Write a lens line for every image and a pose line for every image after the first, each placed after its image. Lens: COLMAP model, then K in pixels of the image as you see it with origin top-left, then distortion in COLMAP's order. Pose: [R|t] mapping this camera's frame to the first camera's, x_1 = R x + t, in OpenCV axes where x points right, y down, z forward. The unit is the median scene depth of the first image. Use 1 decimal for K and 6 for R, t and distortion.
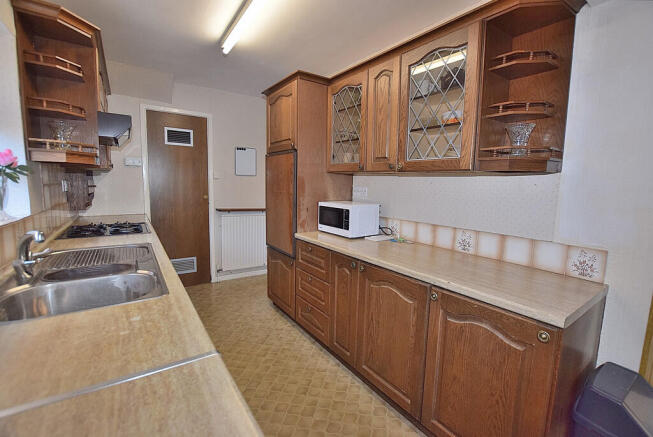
lens RADIAL K [[289.3, 0, 328.9], [0, 289.3, 218.4], [0, 0, 1]] dist [-0.026615, 0.000070]
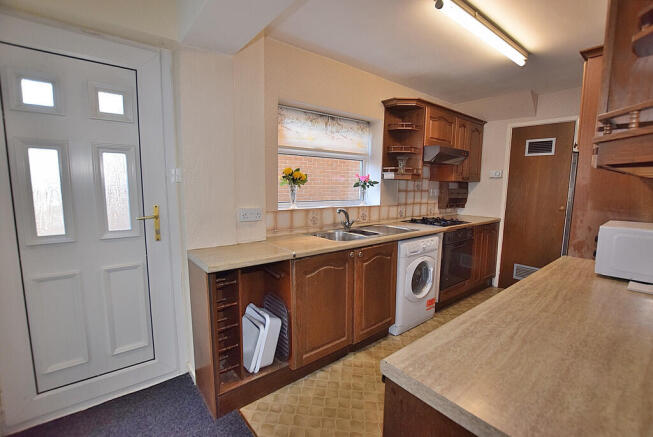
lens RADIAL K [[289.3, 0, 328.9], [0, 289.3, 218.4], [0, 0, 1]] dist [-0.026615, 0.000070]
pose [[0.072632, 0.101094, -0.992222, 0.485347], [-0.134151, 0.986799, 0.090721, -0.026304], [0.988296, 0.126518, 0.085235, 0.216641]]
